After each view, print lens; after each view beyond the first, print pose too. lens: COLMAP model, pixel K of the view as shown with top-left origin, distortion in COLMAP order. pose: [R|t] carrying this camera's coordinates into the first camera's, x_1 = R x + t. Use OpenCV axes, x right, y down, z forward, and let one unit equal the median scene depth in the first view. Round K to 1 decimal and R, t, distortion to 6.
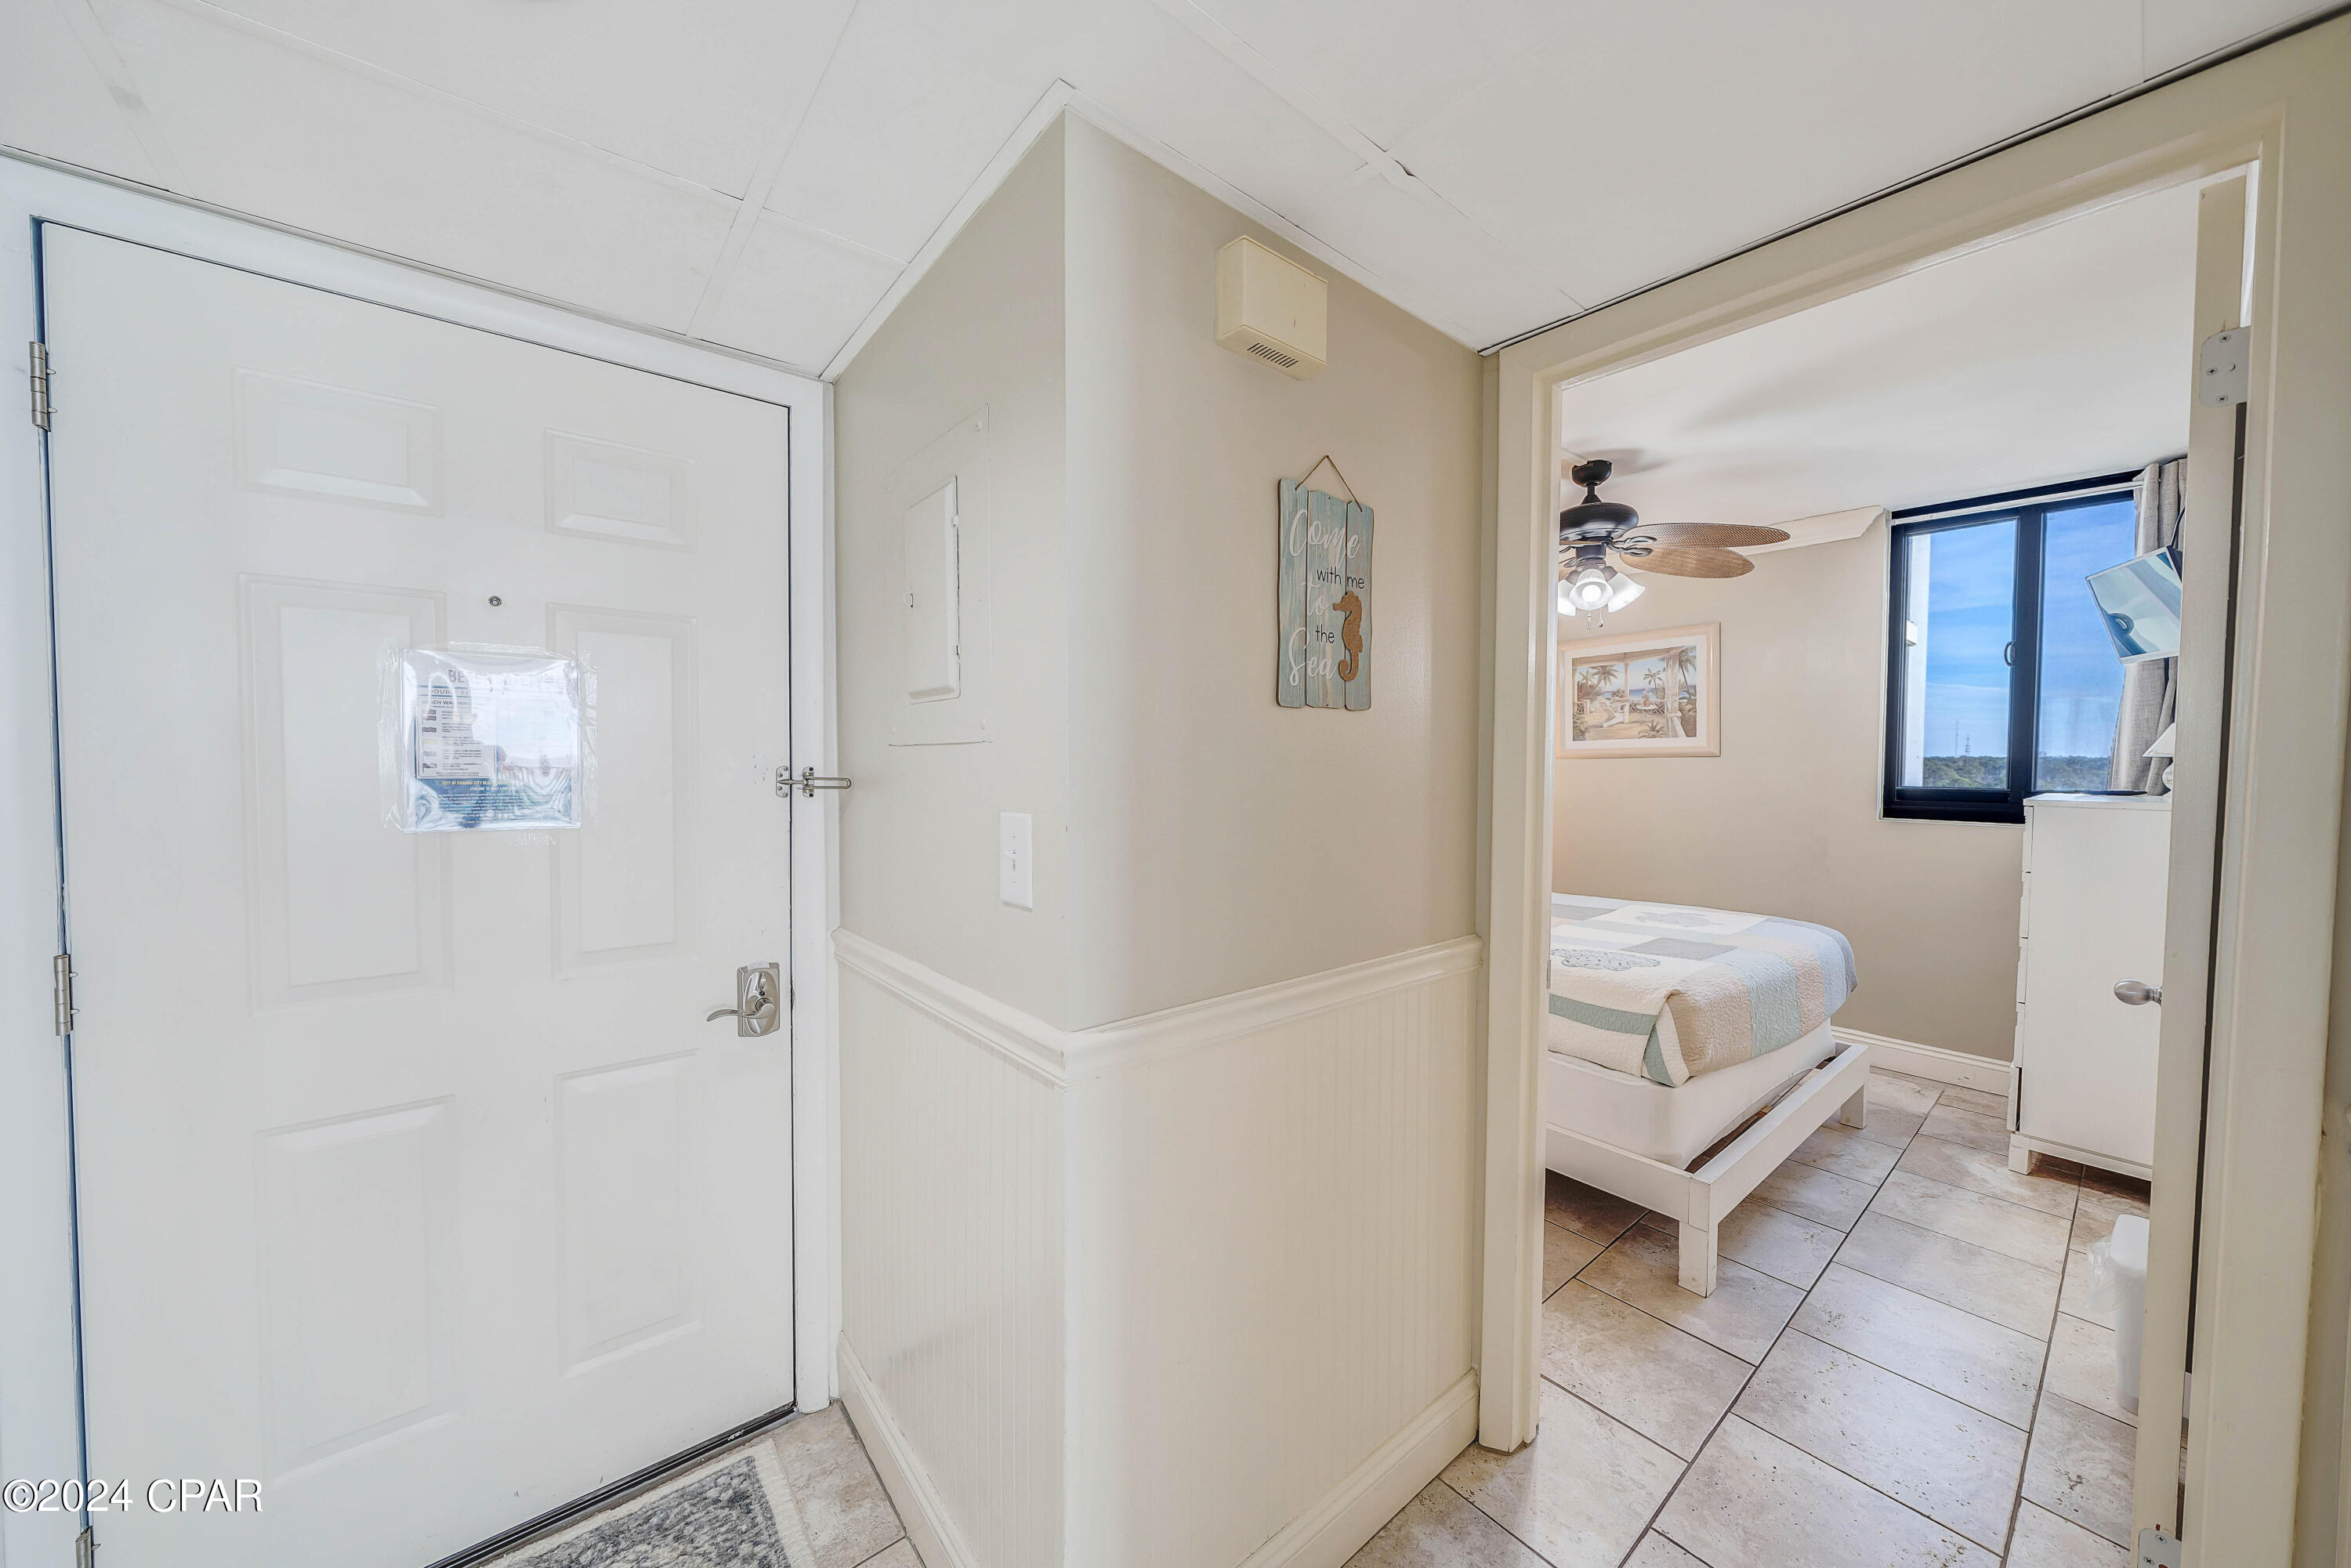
lens RADIAL K [[806.2, 0, 1175.5], [0, 806.2, 784.0], [0, 0, 1]] dist [0.000224, 0.000059]
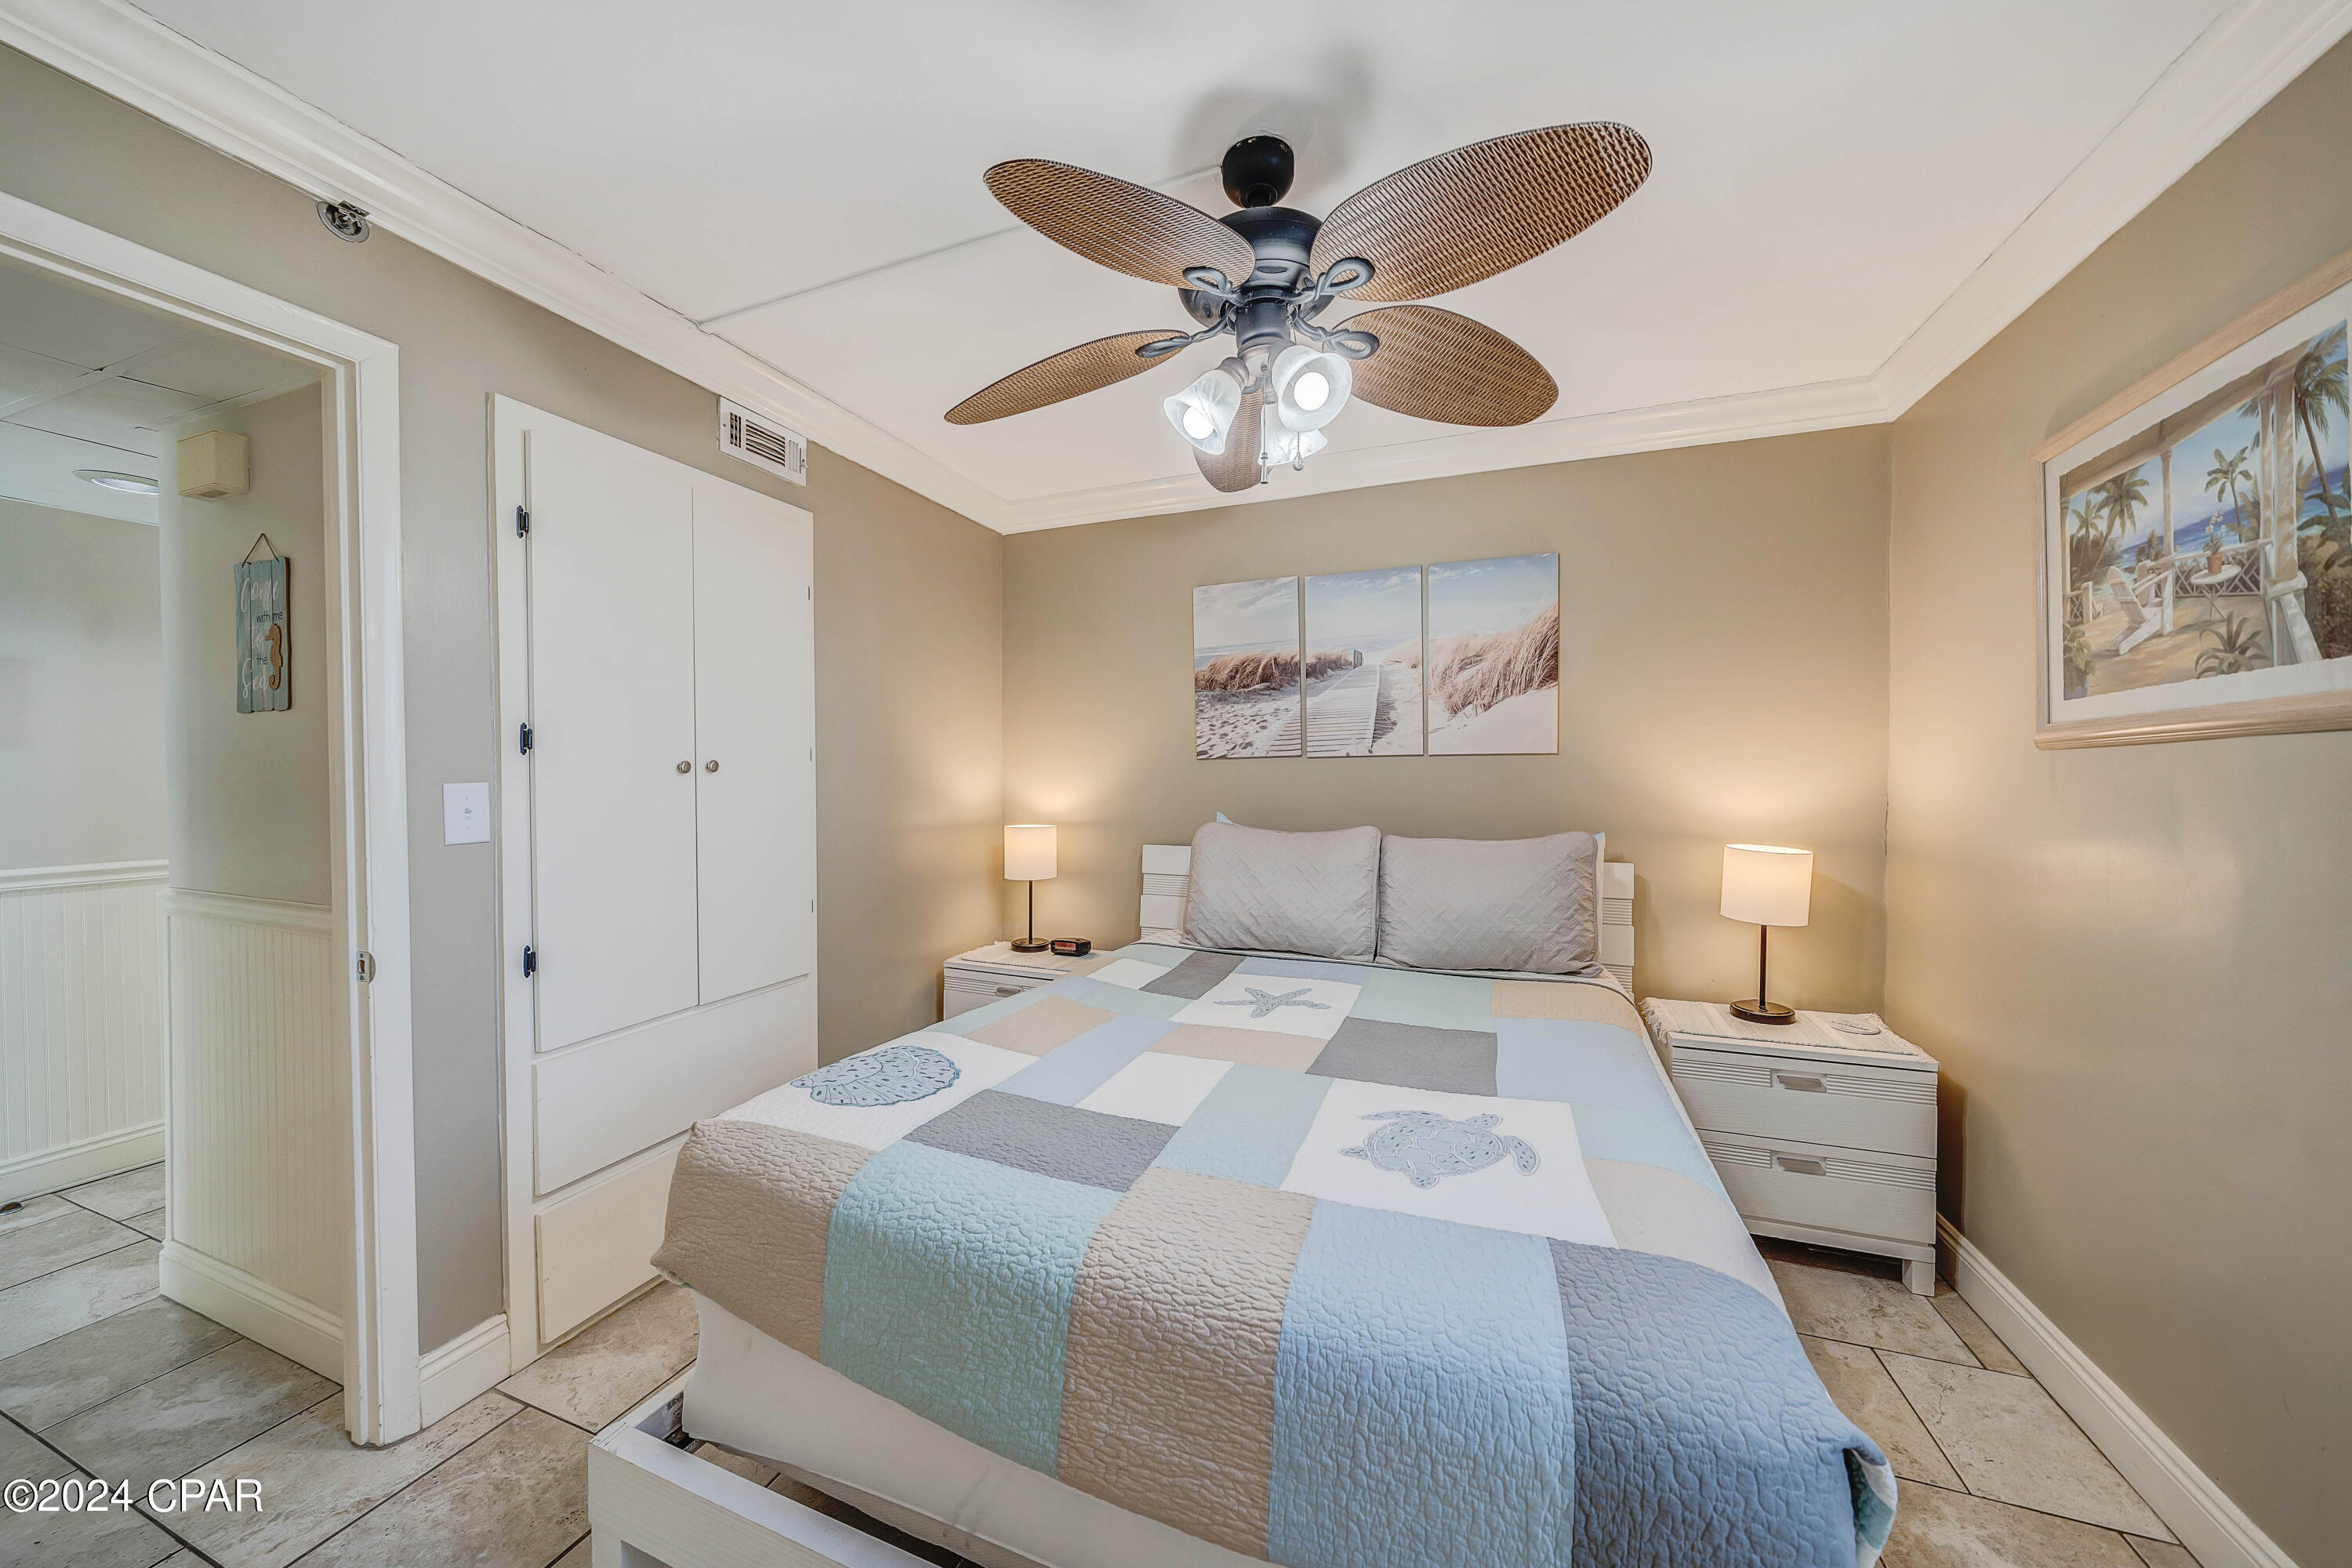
lens RADIAL K [[806.6, 0, 1176.0], [0, 806.6, 784.0], [0, 0, 1]] dist [0.000224, 0.000059]
pose [[0.498043, 0.015255, -0.867018, 0.650300], [-0.028159, 0.999602, 0.001413, -0.003949], [0.866695, 0.023711, 0.498275, 0.494334]]
